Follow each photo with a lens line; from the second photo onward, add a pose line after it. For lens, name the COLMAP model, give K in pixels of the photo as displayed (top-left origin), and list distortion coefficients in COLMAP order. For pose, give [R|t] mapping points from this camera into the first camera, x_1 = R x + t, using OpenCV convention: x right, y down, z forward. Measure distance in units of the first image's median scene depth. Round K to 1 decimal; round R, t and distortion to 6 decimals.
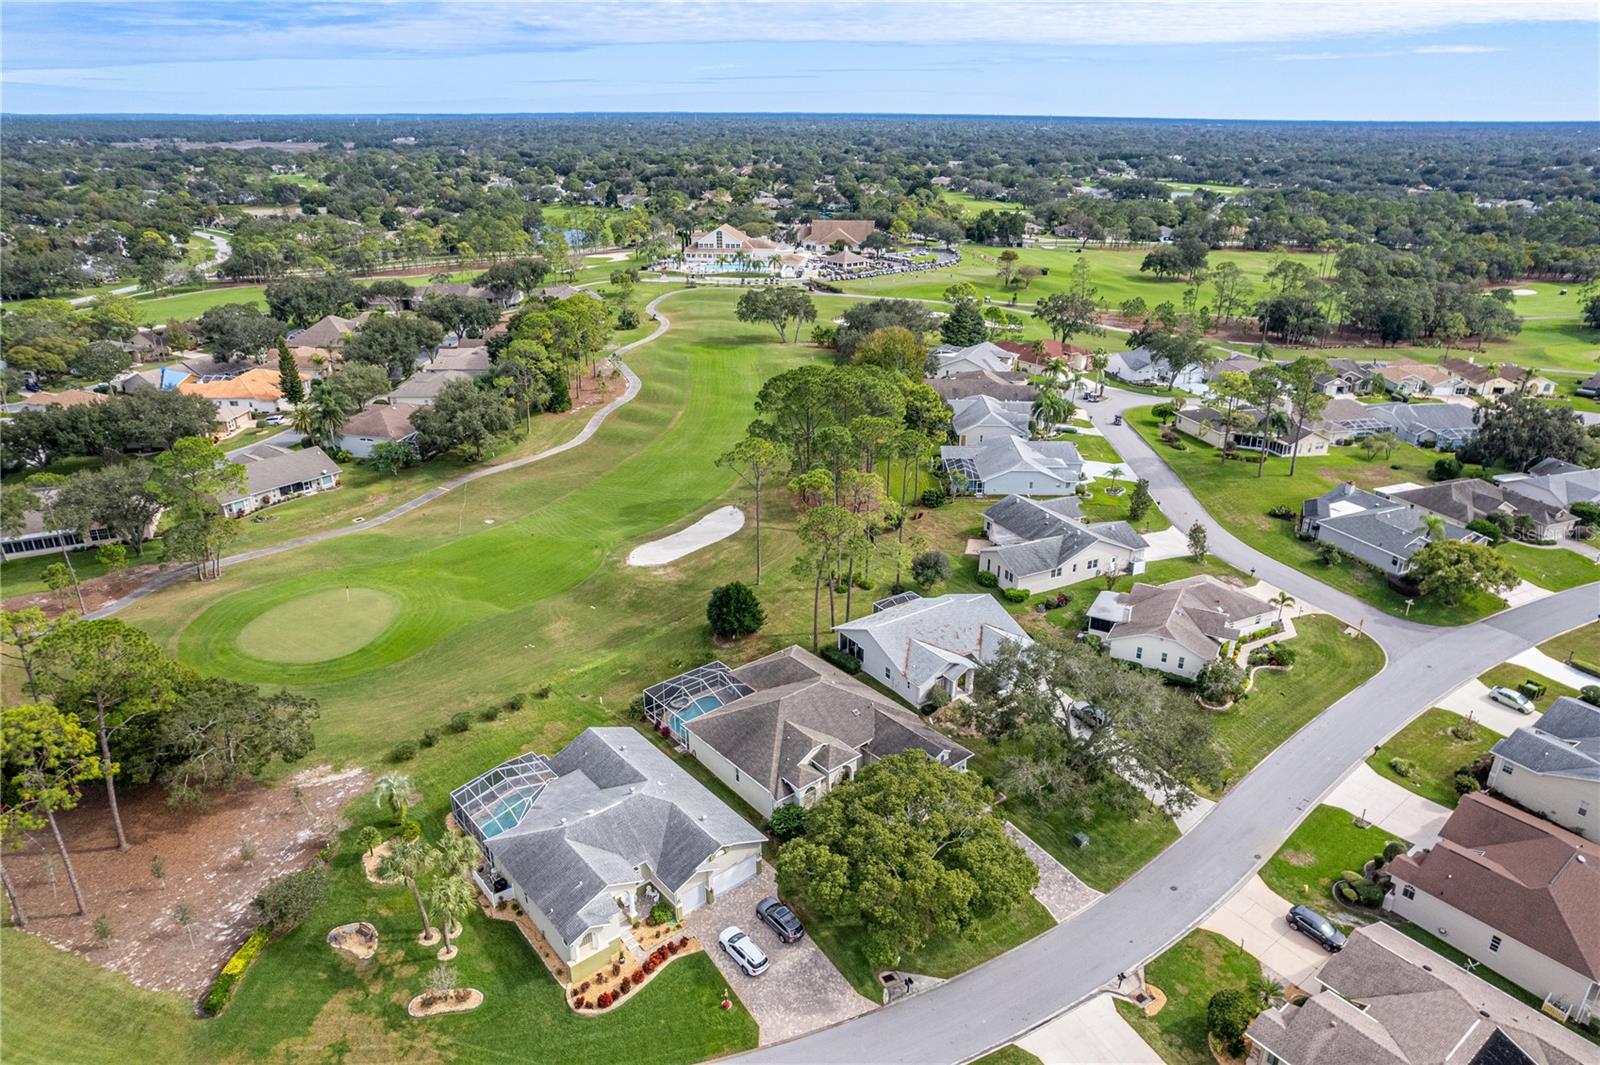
lens RADIAL K [[1029.3, 0, 809.4], [0, 1029.3, 533.3], [0, 0, 1]] dist [-0.076013, 0.066634]
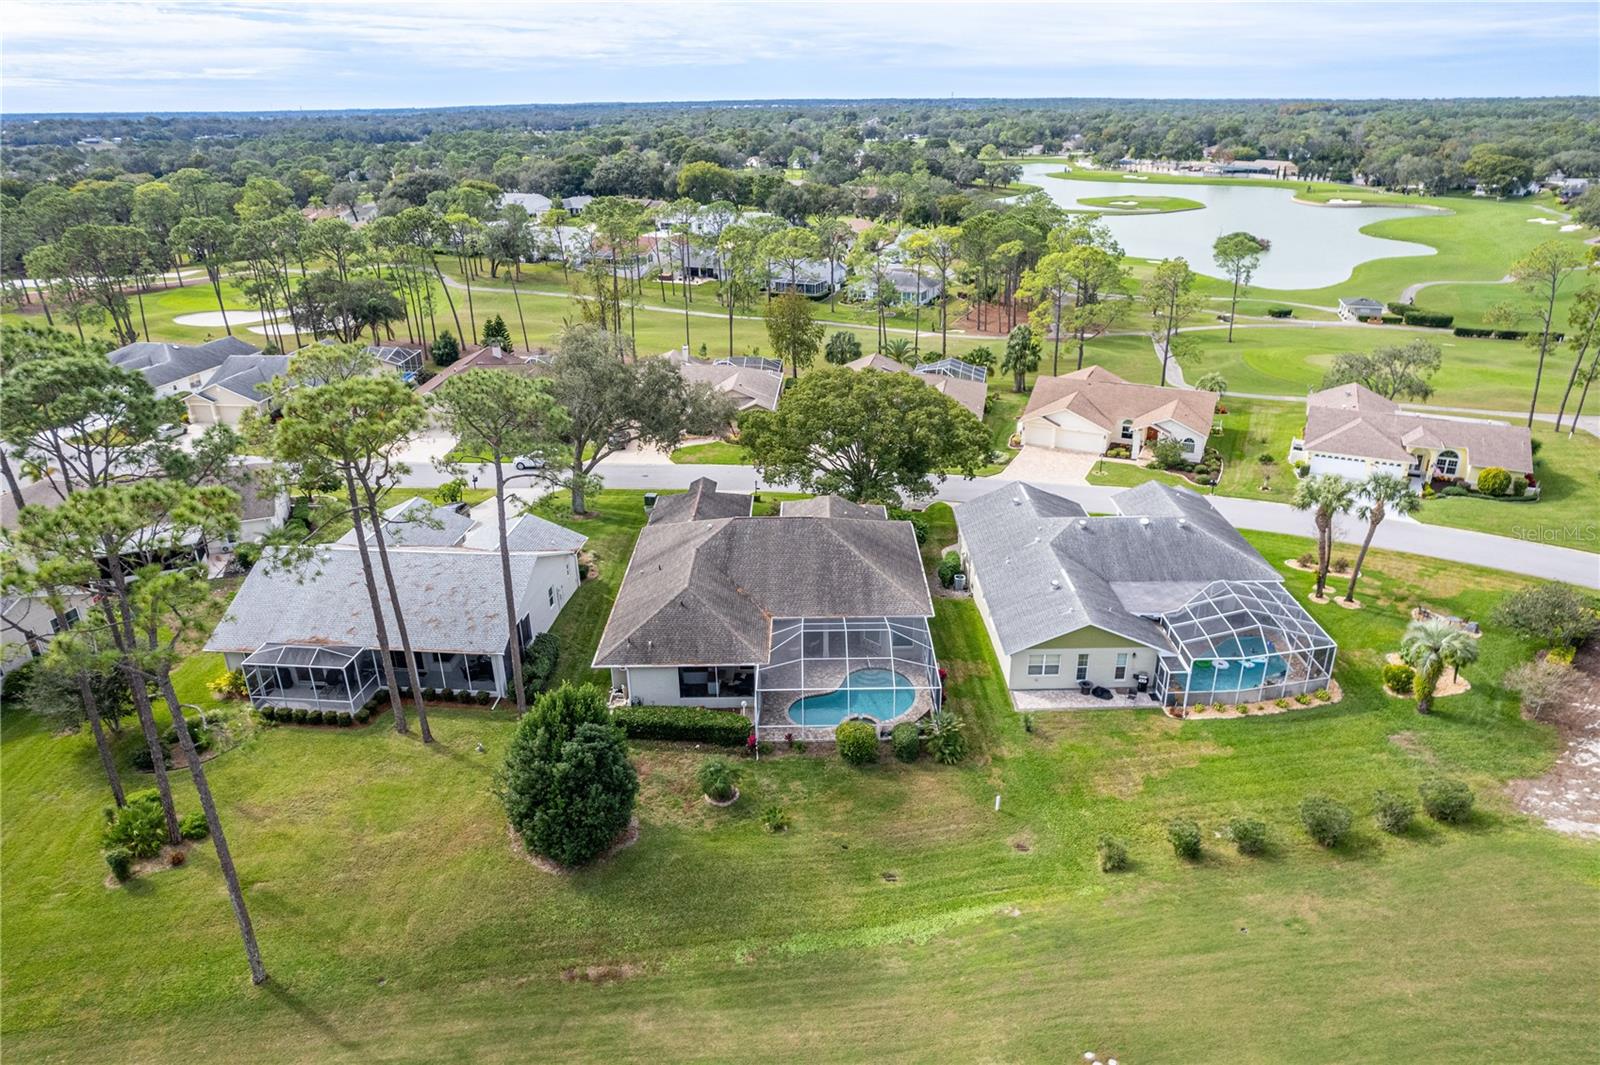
lens RADIAL K [[1029.3, 0, 809.4], [0, 1029.3, 528.1], [0, 0, 1]] dist [-0.076013, 0.066634]
pose [[-0.769030, -0.243634, 0.590961, -0.361082], [0.254942, 0.730894, 0.633086, -0.216466], [-0.586171, 0.637523, -0.499967, 1.154505]]
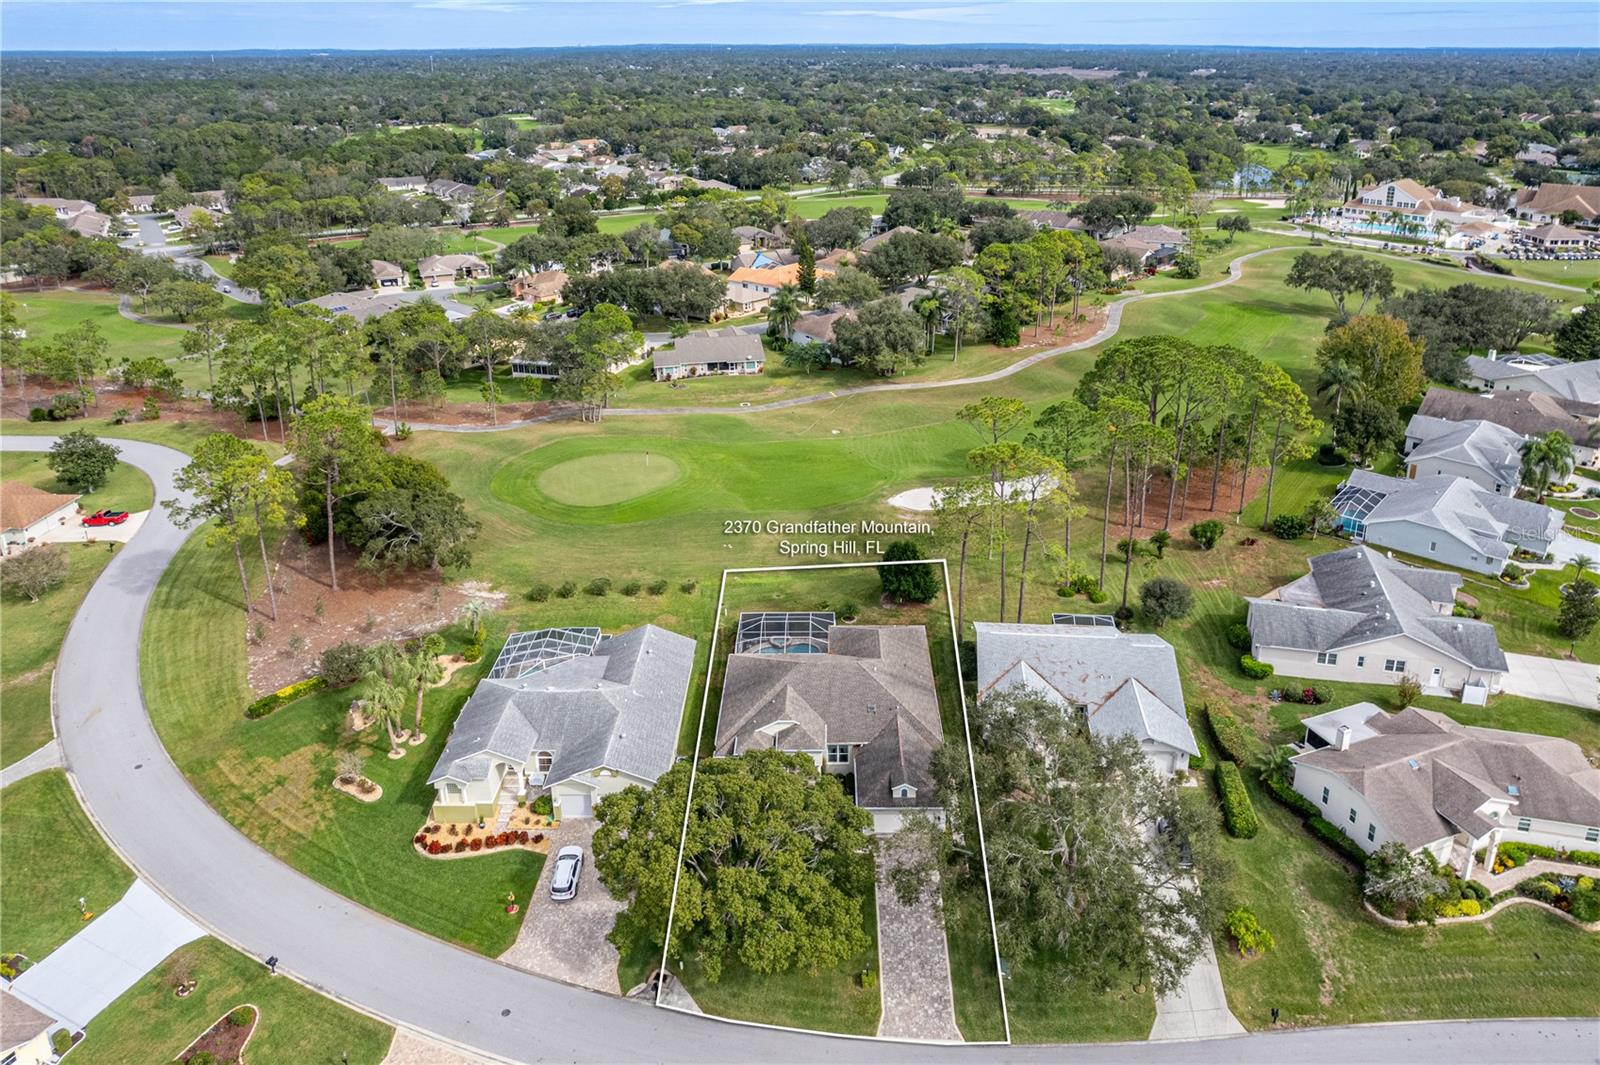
lens RADIAL K [[1084.0, 0, 835.2], [0, 1084.0, 423.4], [0, 0, 1]] dist [-0.041852, 0.007000]
pose [[0.767346, 0.210679, -0.605636, 0.463435], [-0.243794, 0.969413, 0.028336, -0.069187], [0.593081, 0.125907, 0.795237, 0.194760]]
